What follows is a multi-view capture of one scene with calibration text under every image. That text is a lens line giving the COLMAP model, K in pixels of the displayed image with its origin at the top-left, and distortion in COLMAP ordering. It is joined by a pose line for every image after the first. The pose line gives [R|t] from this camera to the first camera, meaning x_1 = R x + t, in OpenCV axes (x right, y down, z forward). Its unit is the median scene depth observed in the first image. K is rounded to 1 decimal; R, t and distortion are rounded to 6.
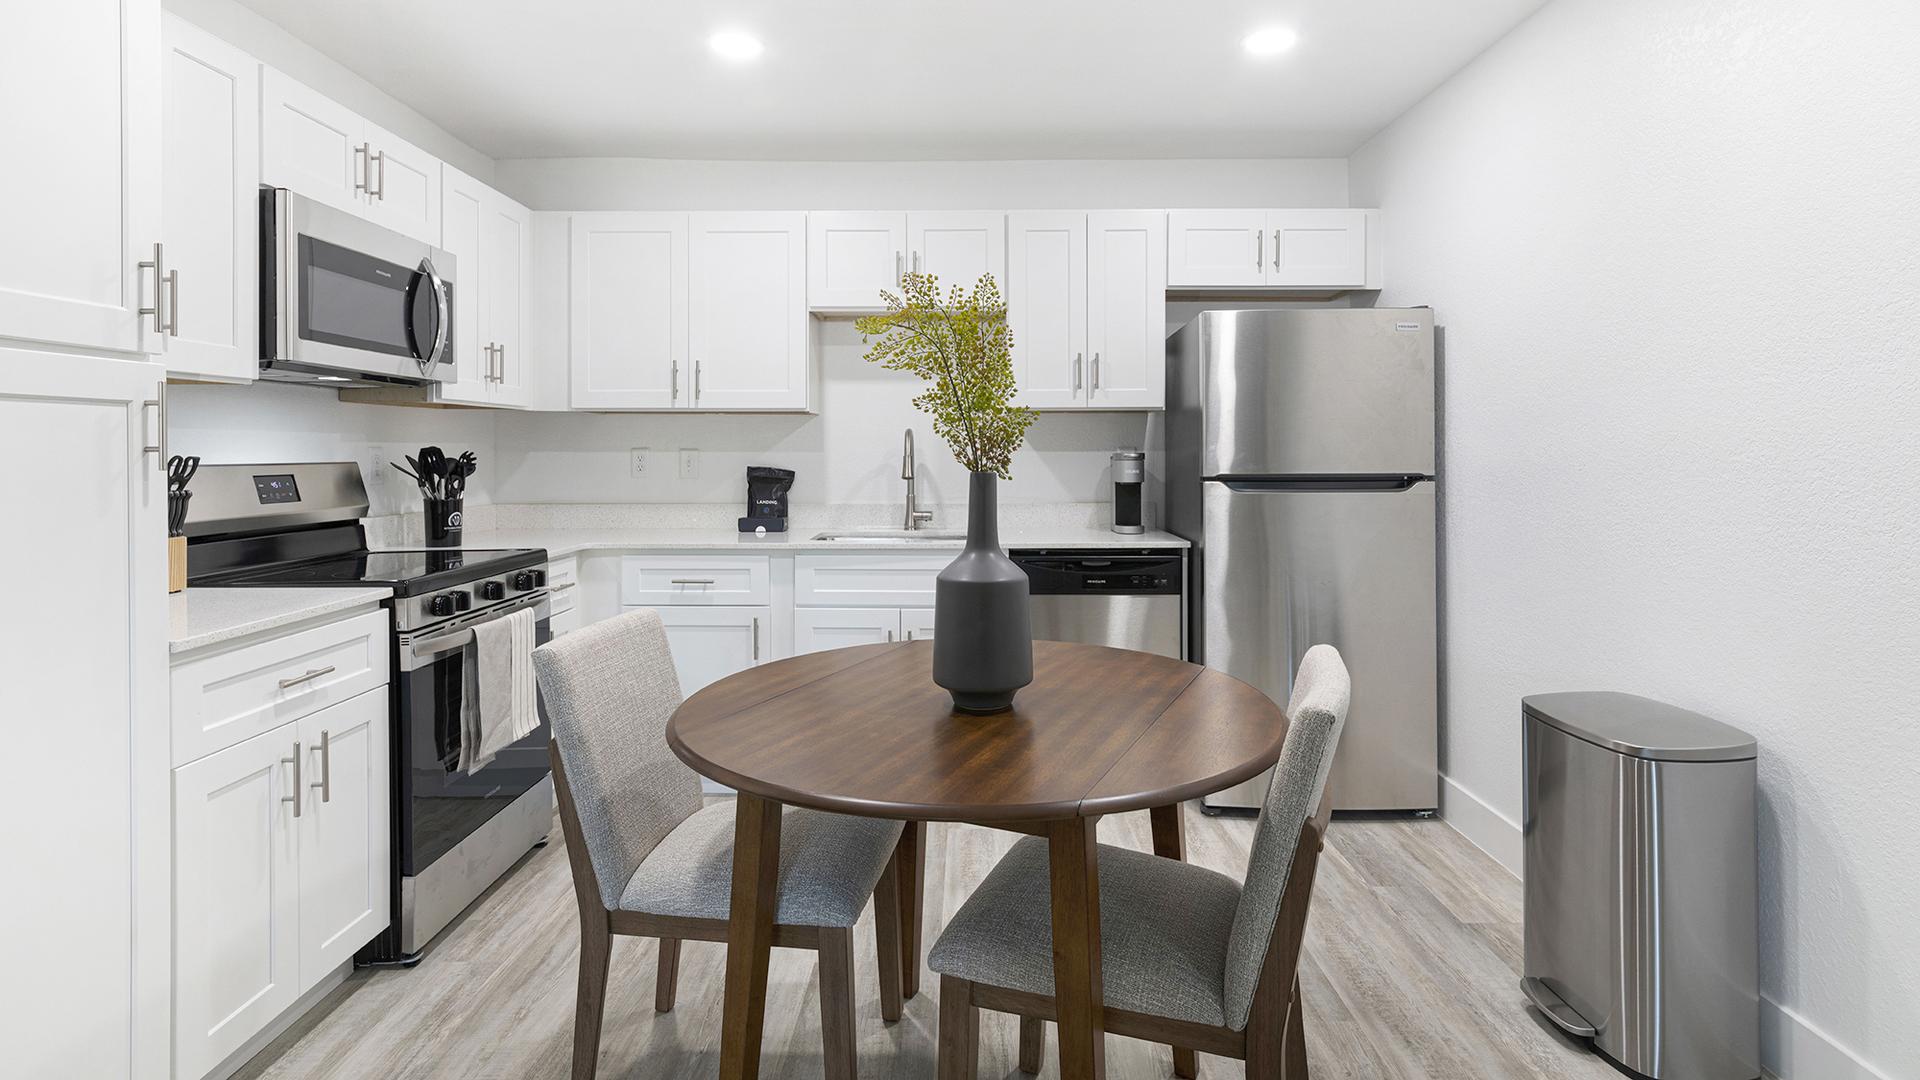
lens RADIAL K [[978.8, 0, 957.0], [0, 978.8, 451.5], [0, 0, 1]] dist [-0.001100, -0.000561]
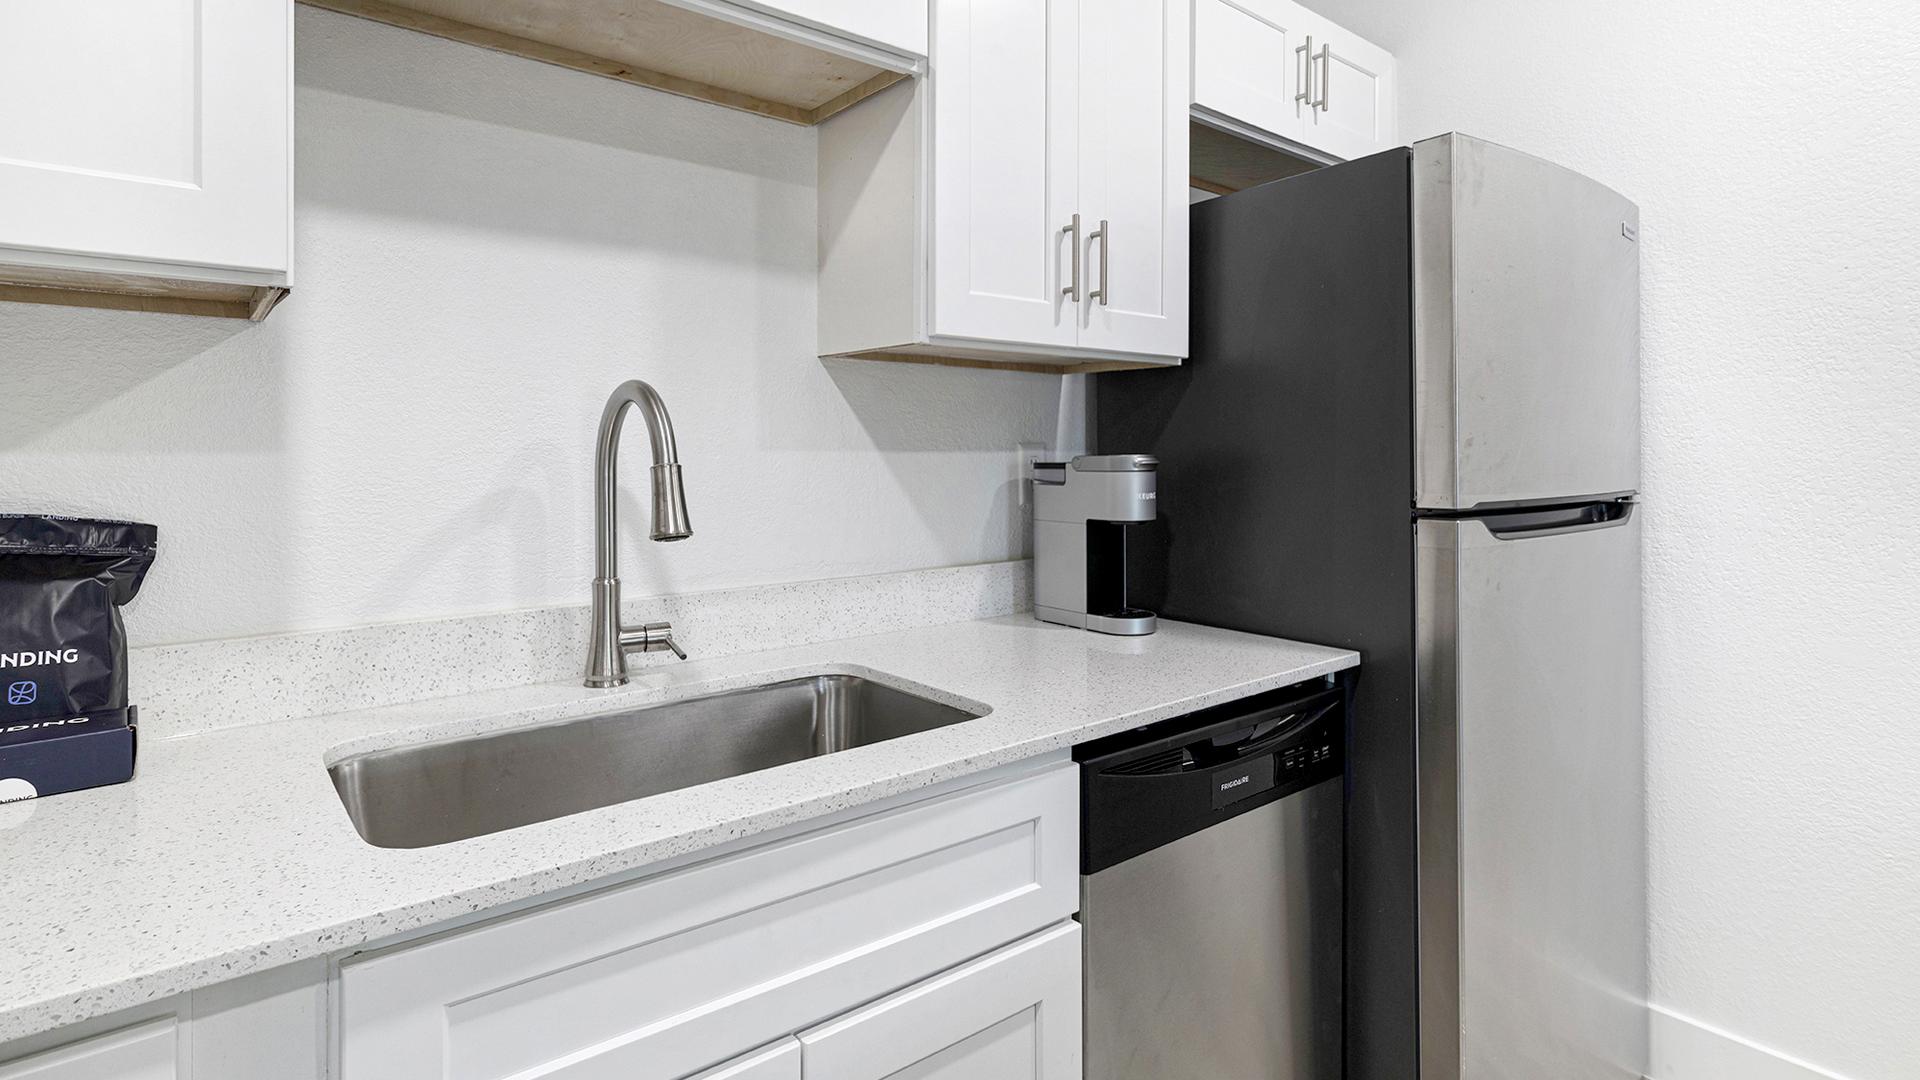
lens RADIAL K [[978.8, 0, 957.0], [0, 978.8, 451.5], [0, 0, 1]] dist [-0.001100, -0.000561]
pose [[0.771873, 0.001144, 0.635776, -0.213527], [-0.003858, 0.999988, 0.002885, -0.002005], [-0.635765, -0.004680, 0.771868, 0.839724]]
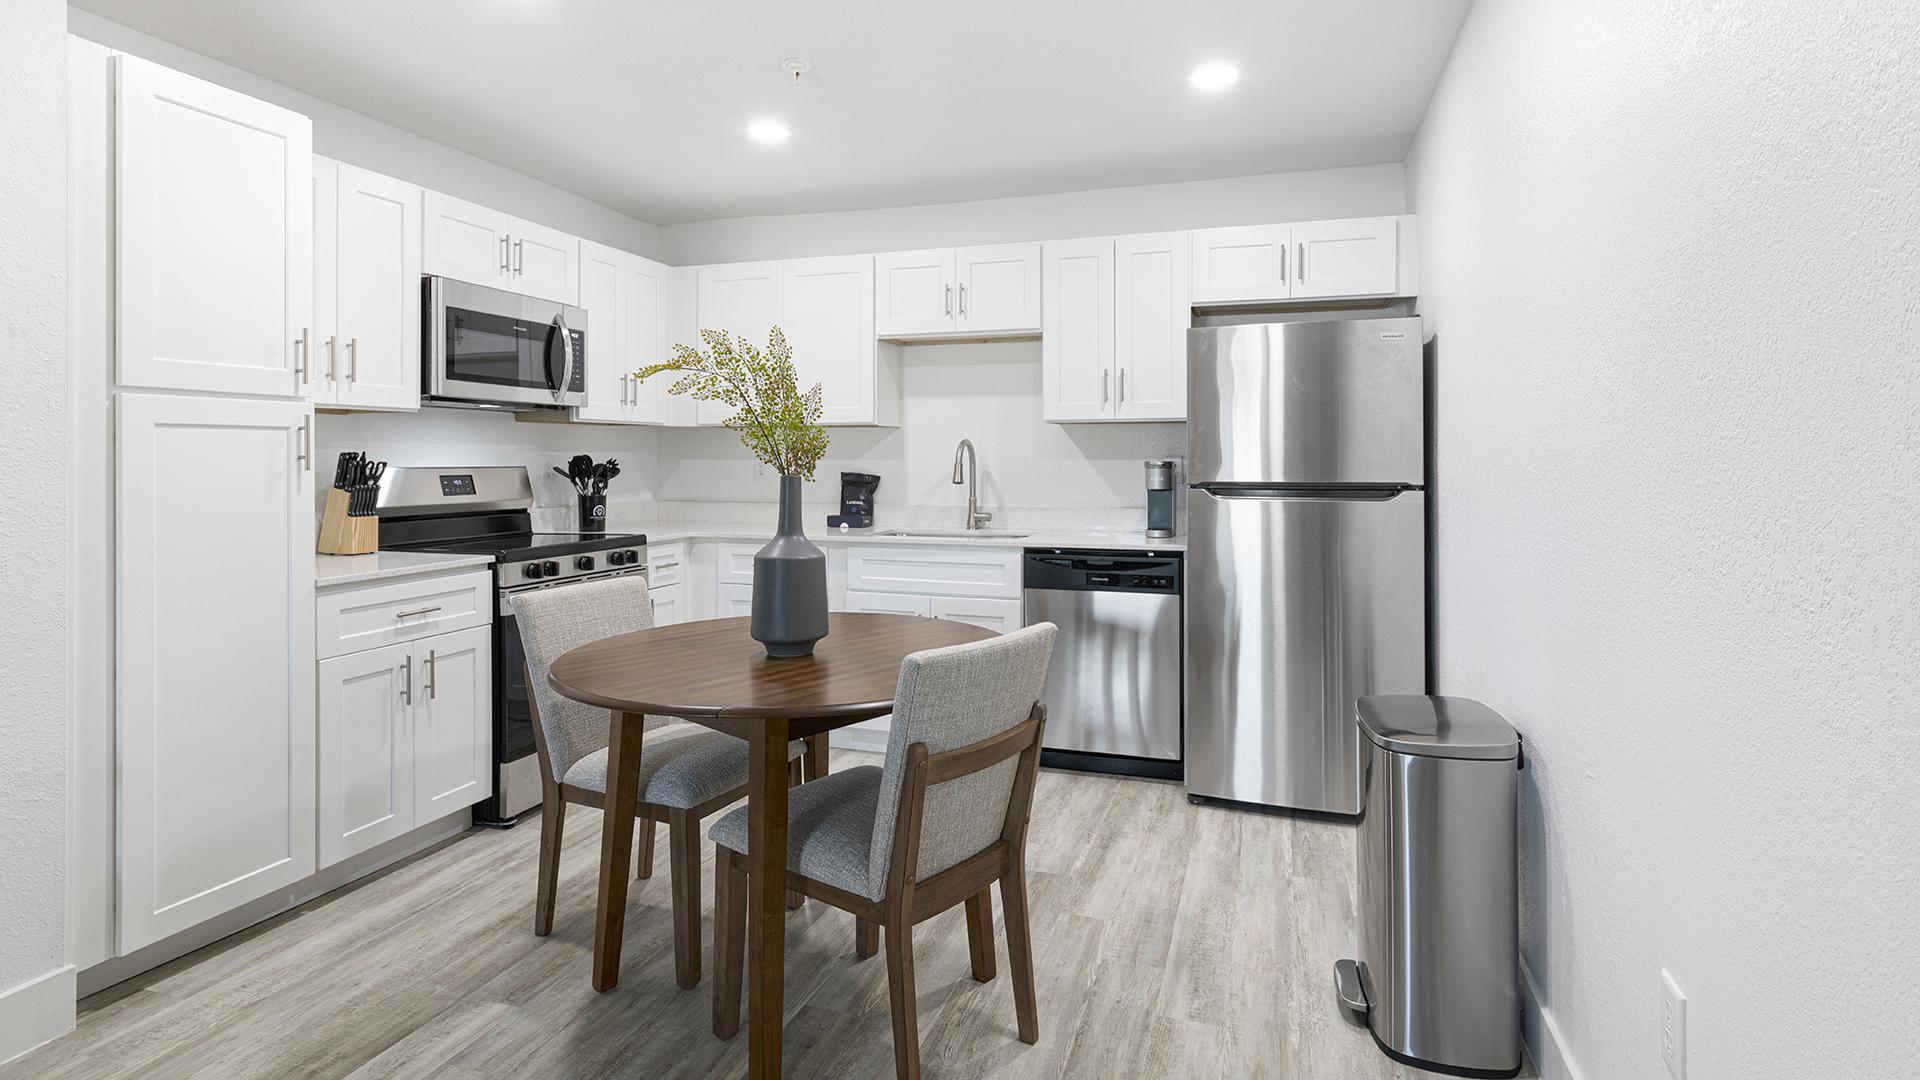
lens RADIAL K [[982.7, 0, 958.2], [0, 982.7, 455.6], [0, 0, 1]] dist [0.000441, 0.000042]
pose [[0.950552, 0.001172, -0.310563, 0.364030], [-0.002250, 0.999993, -0.003114, -0.001237], [0.310557, 0.003659, 0.950548, -0.100049]]
